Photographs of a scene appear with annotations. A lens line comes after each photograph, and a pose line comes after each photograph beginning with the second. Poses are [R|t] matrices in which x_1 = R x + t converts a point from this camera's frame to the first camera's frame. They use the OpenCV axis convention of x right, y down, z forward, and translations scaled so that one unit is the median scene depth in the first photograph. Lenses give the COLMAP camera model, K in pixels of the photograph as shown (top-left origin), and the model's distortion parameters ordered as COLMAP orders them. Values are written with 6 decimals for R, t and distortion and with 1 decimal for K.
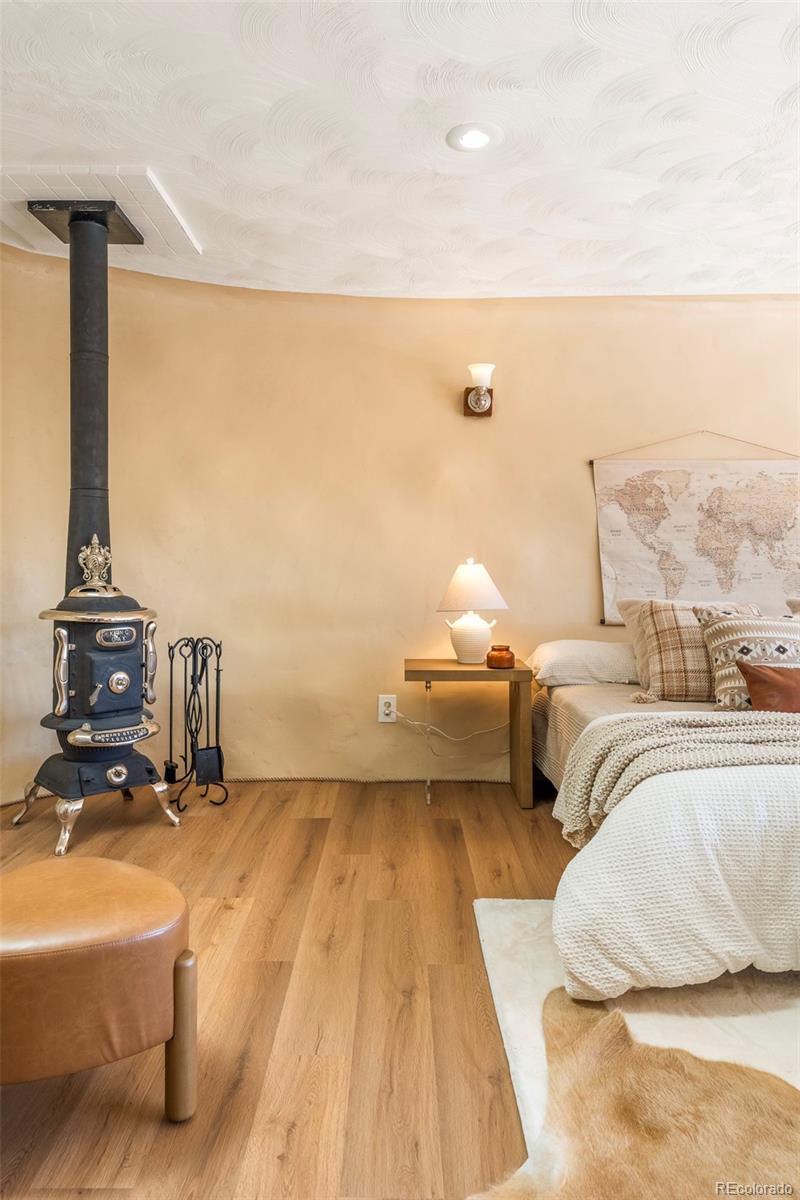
lens RADIAL K [[813.4, 0, 396.7], [0, 813.4, 588.6], [0, 0, 1]] dist [-0.006142, 0.003430]
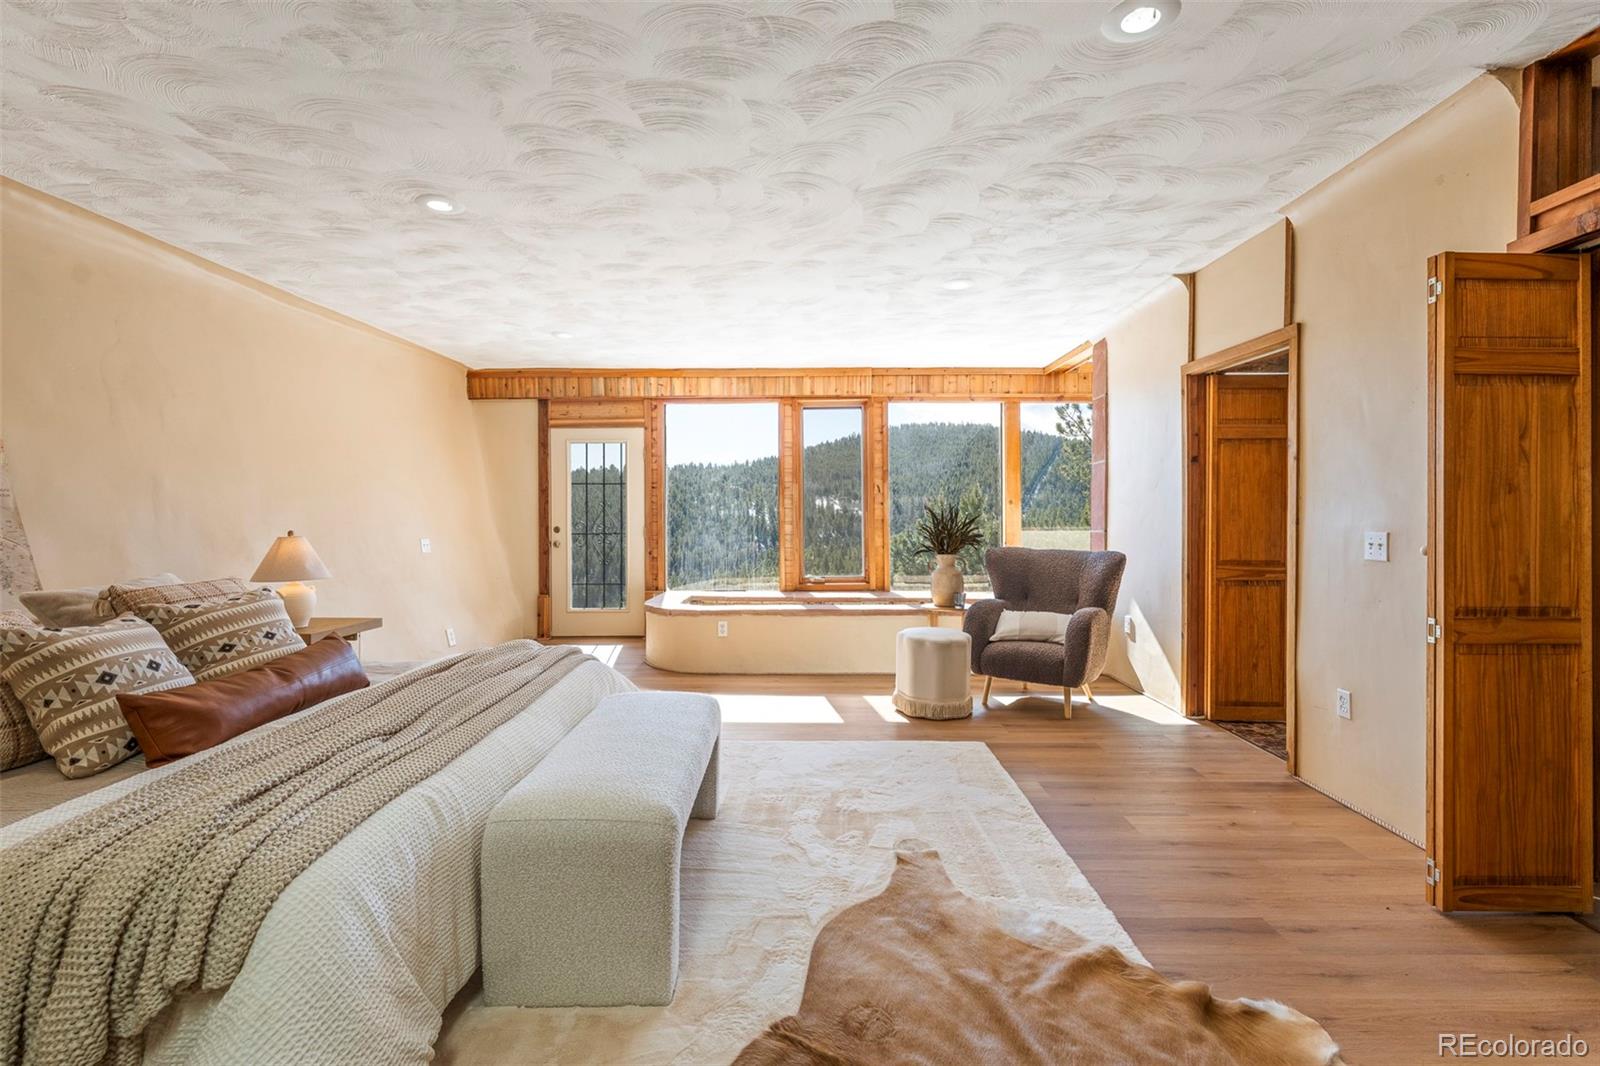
lens RADIAL K [[723.2, 0, 796.9], [0, 723.2, 527.1], [0, 0, 1]] dist [0.001106, -0.000098]
pose [[-0.007782, -0.025026, 0.999657, -0.149972], [0.029205, 0.999255, 0.025243, -0.039323], [-0.999543, 0.029392, -0.007046, 0.291454]]
